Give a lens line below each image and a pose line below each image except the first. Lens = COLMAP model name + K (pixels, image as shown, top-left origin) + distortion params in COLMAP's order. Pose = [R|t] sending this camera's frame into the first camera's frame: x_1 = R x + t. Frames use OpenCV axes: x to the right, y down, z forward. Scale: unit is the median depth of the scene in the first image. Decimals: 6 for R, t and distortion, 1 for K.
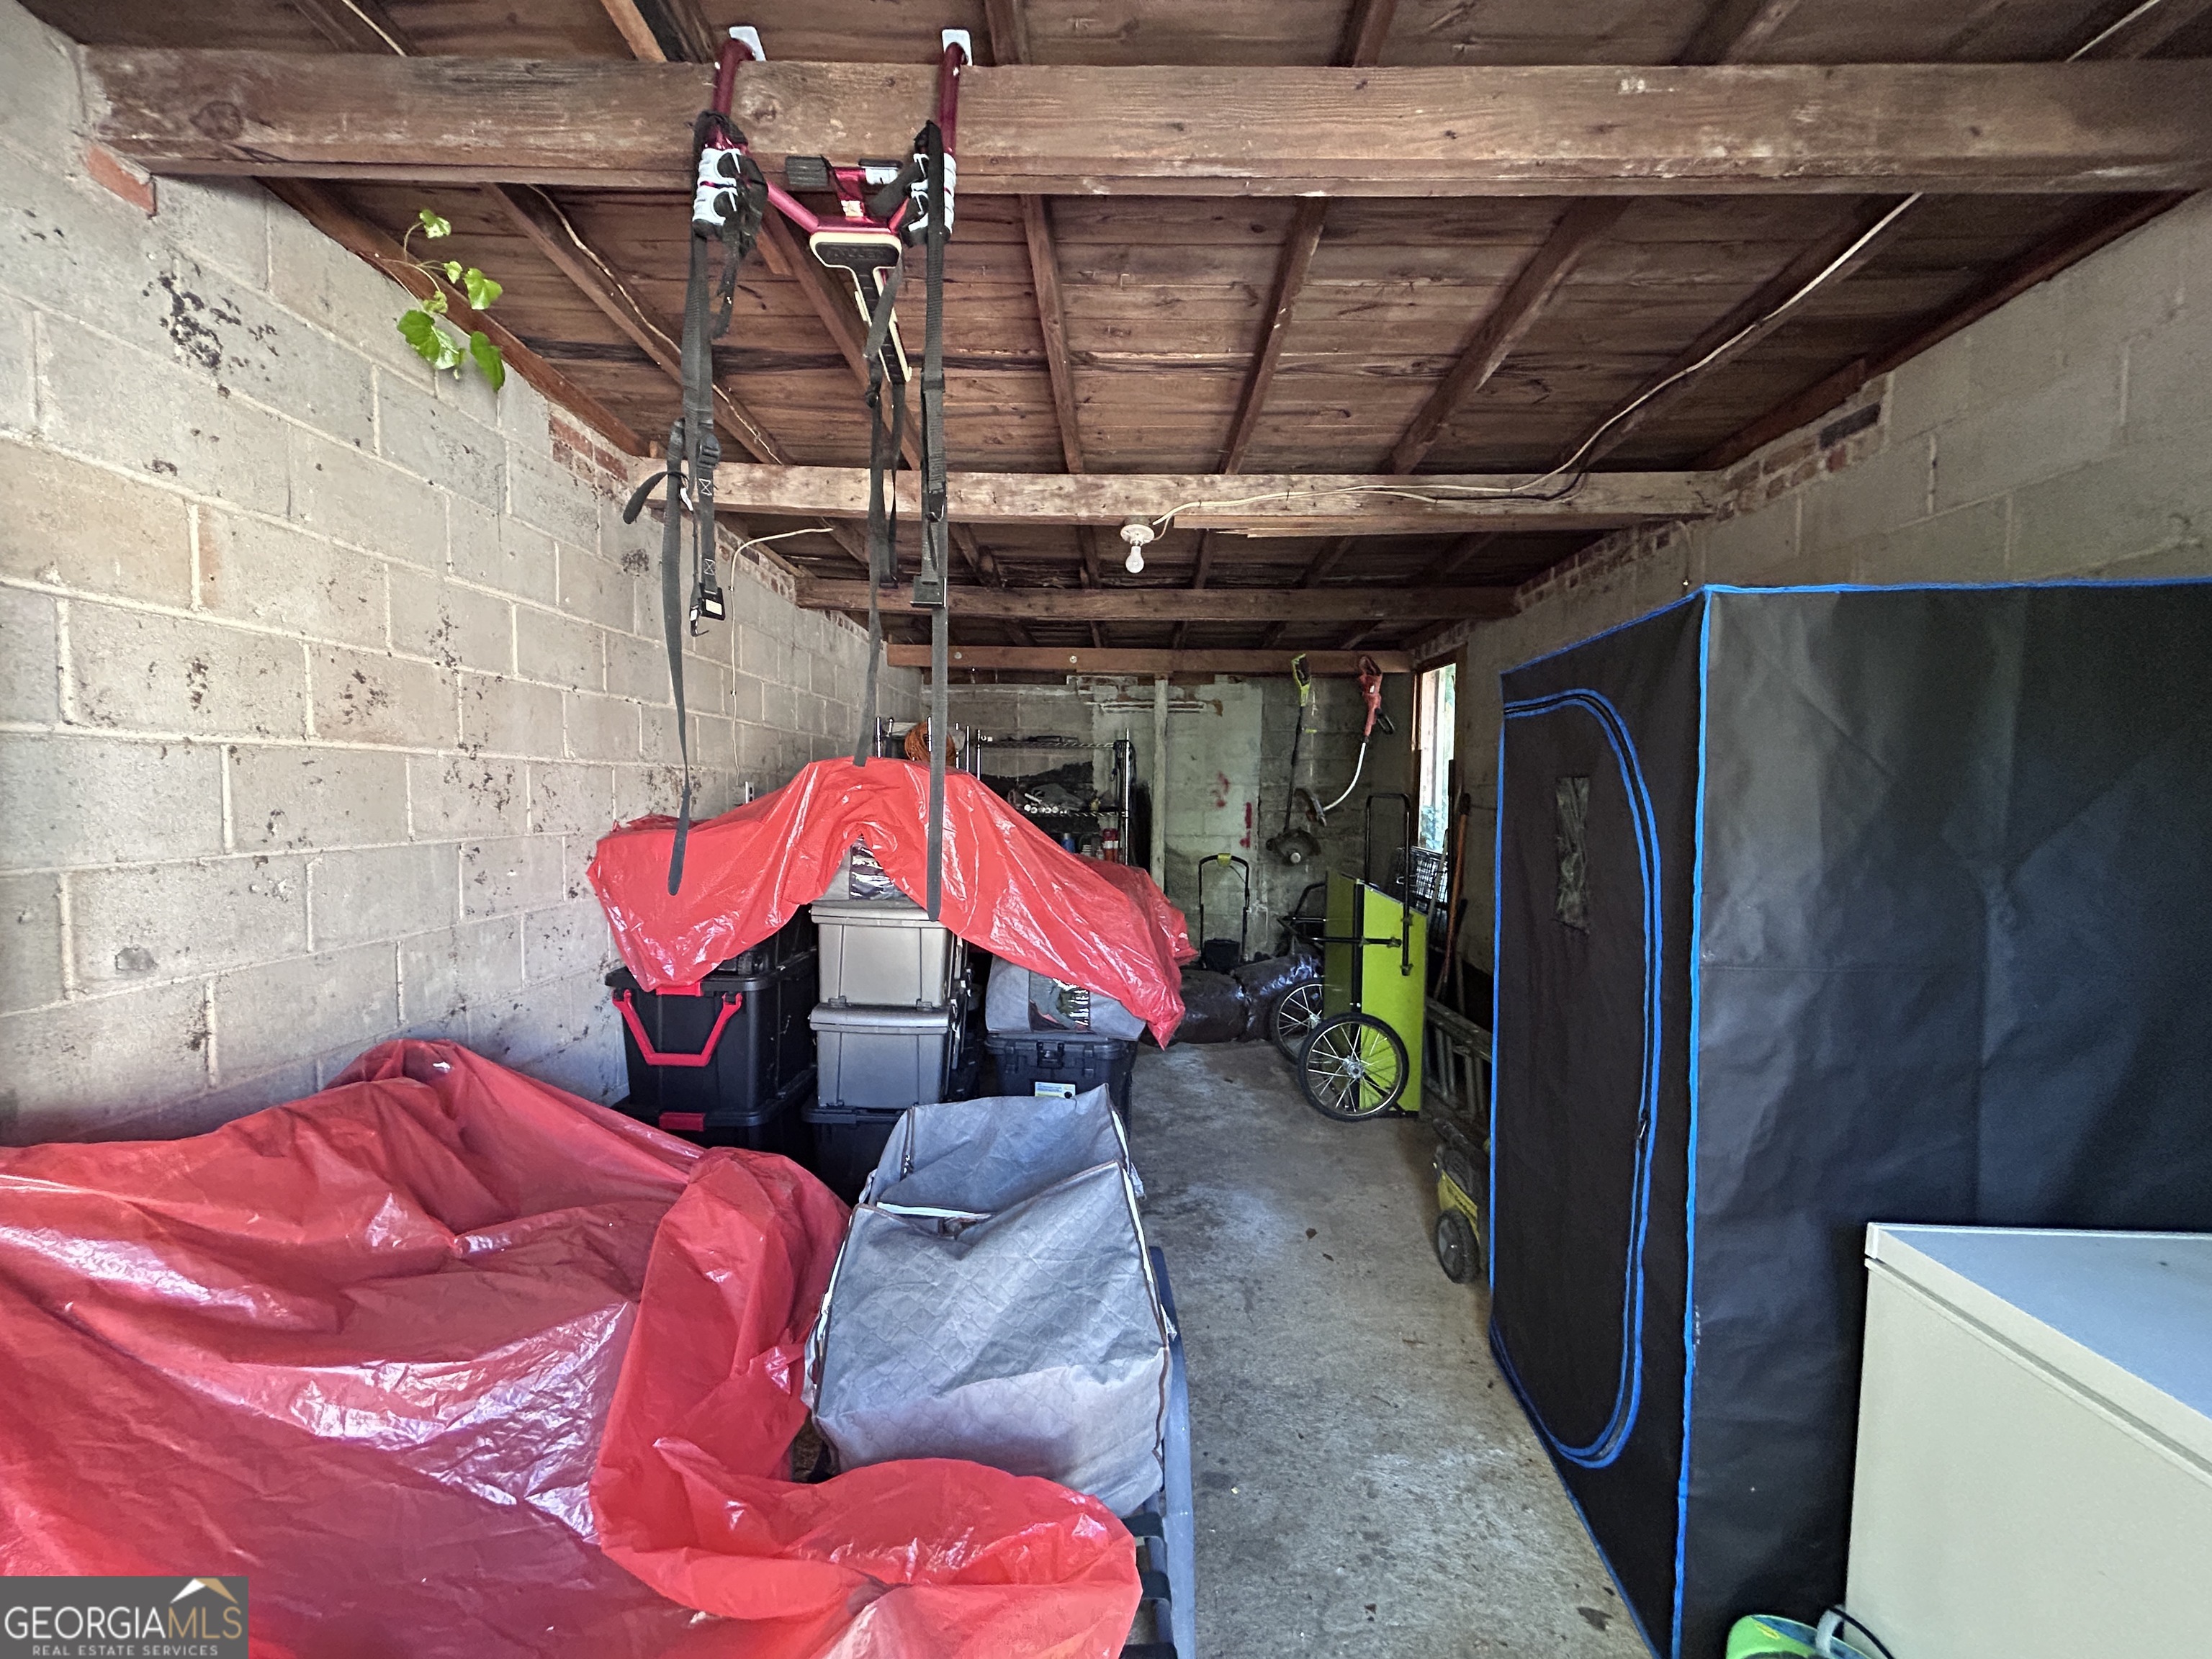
lens RADIAL K [[890.1, 0, 1107.4], [0, 890.1, 830.0], [0, 0, 1]] dist [-0.001888, 0.000054]
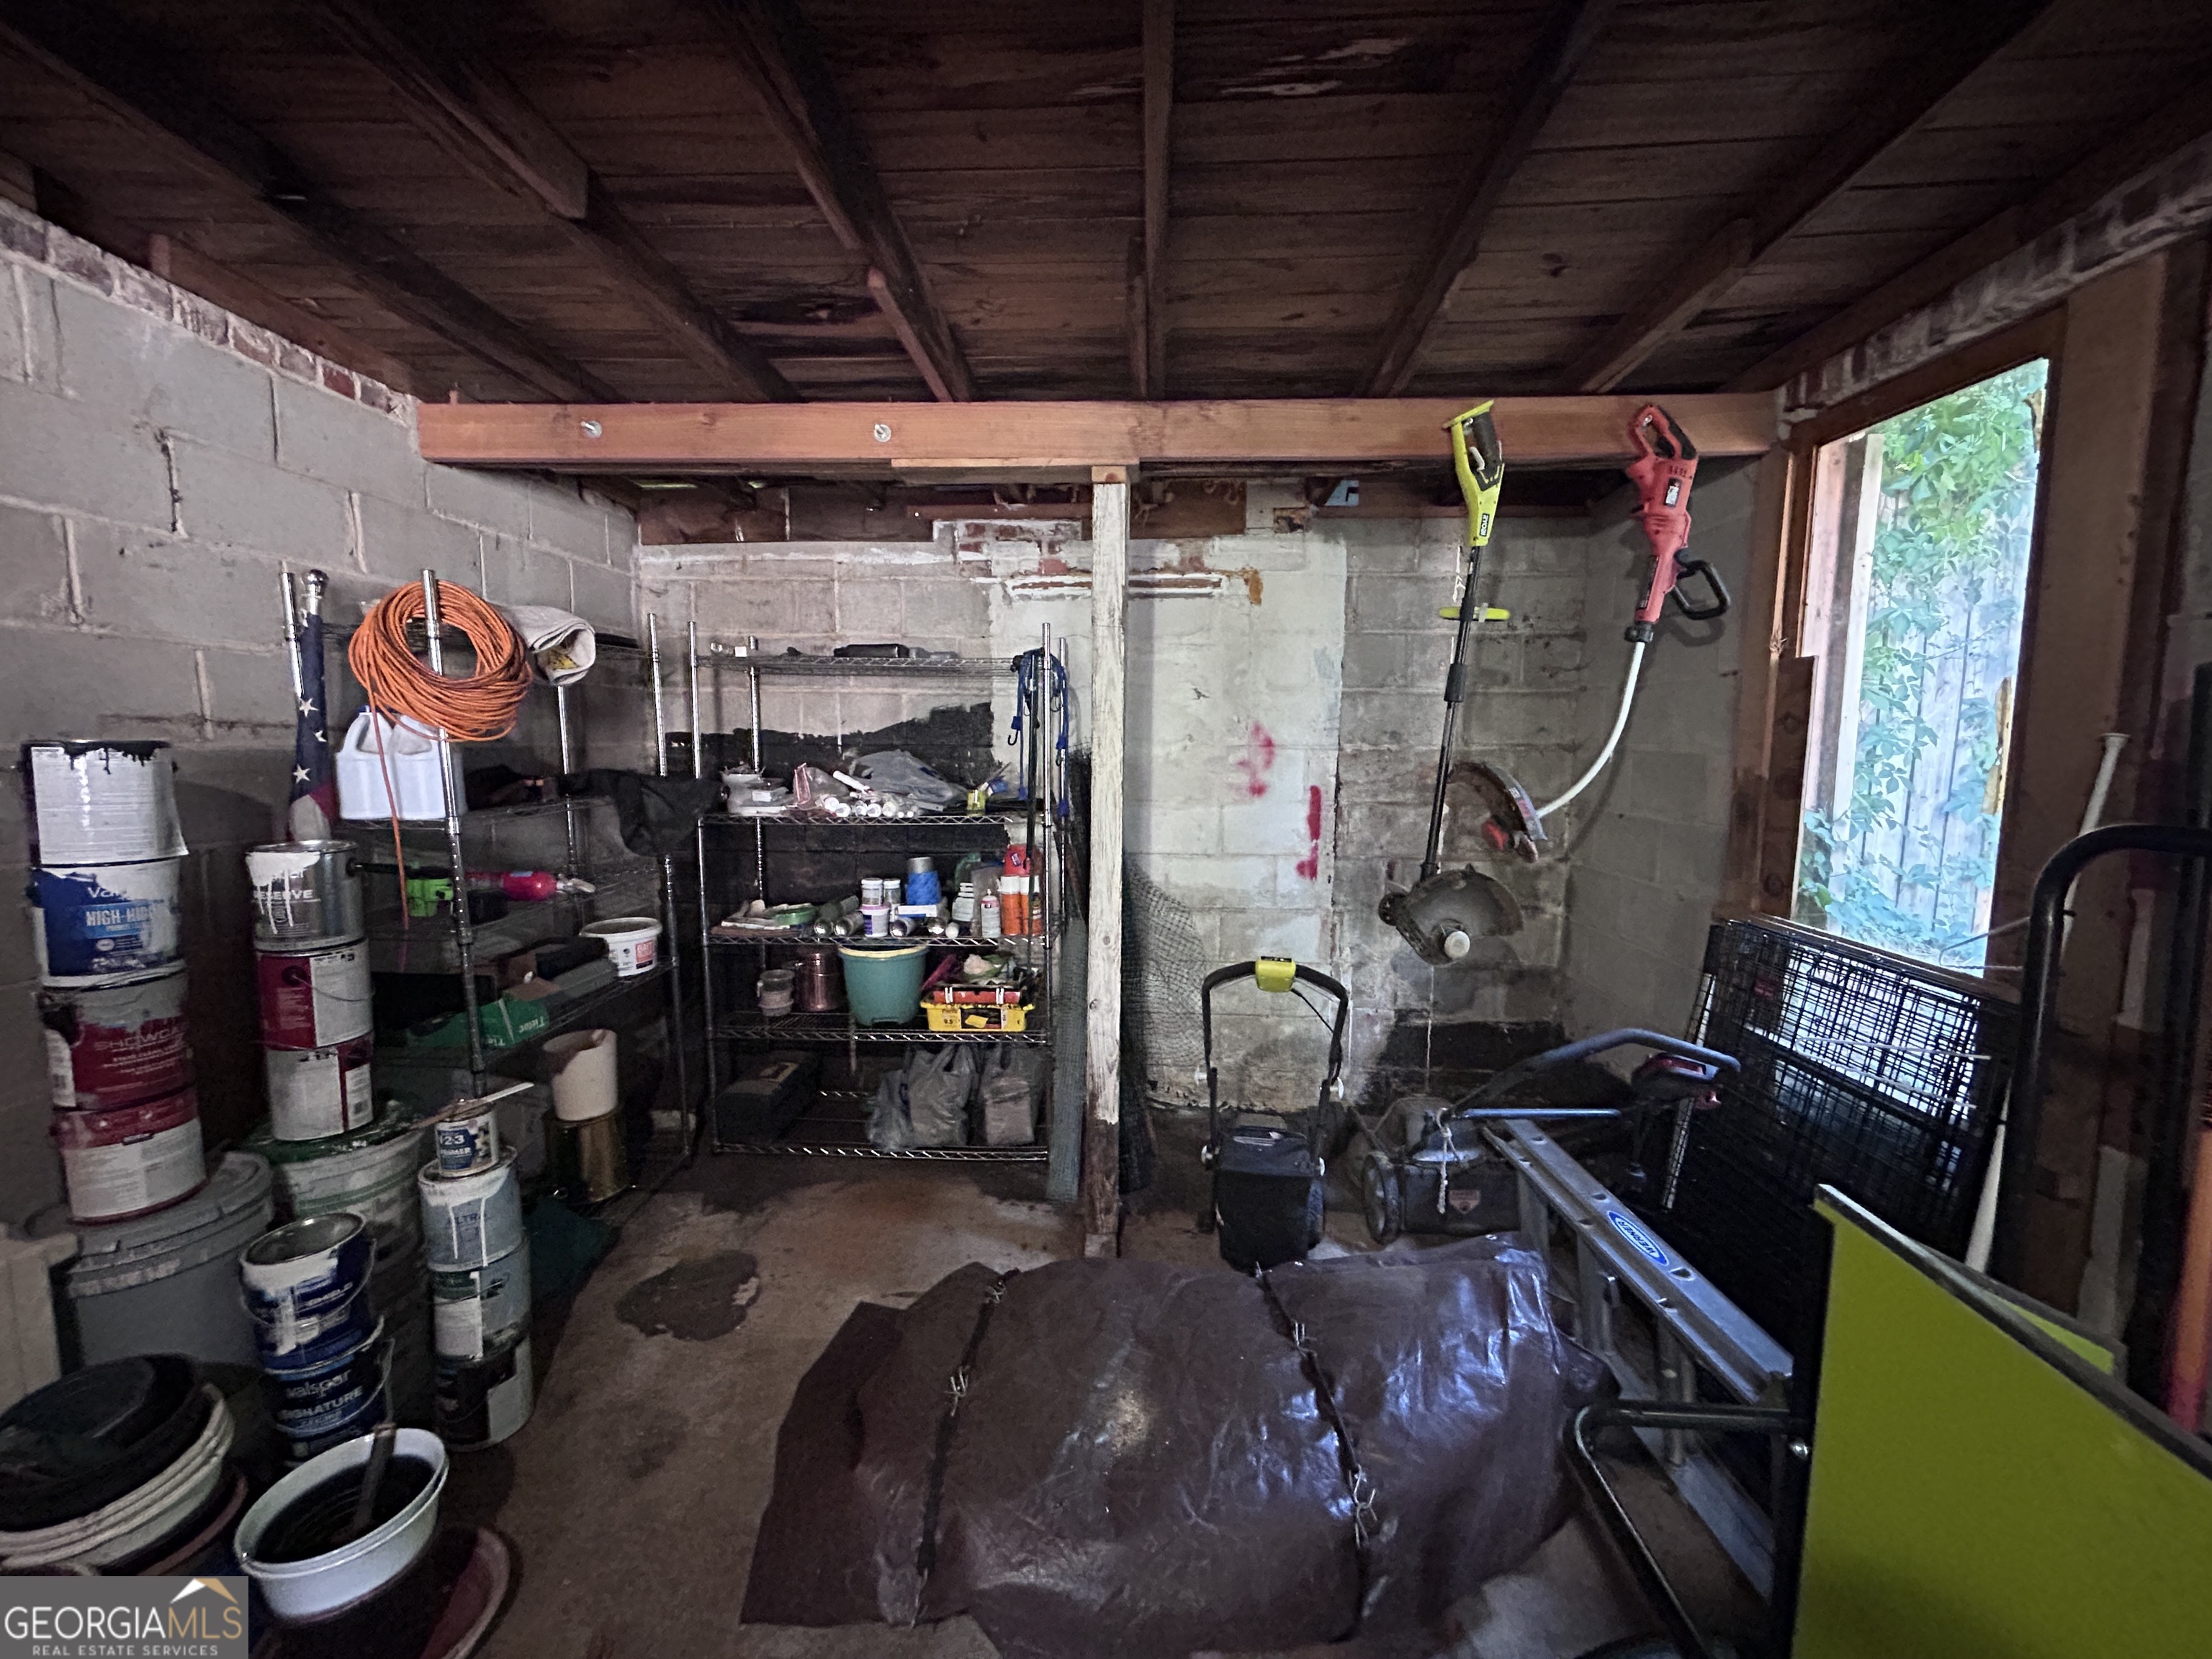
lens RADIAL K [[890.1, 0, 1105.4], [0, 890.1, 839.5], [0, 0, 1]] dist [-0.001888, 0.000054]
pose [[0.999536, -0.002256, -0.030378, 0.060772], [0.004081, 0.998181, 0.060143, -0.032167], [0.030187, -0.060239, 0.997727, 0.523427]]
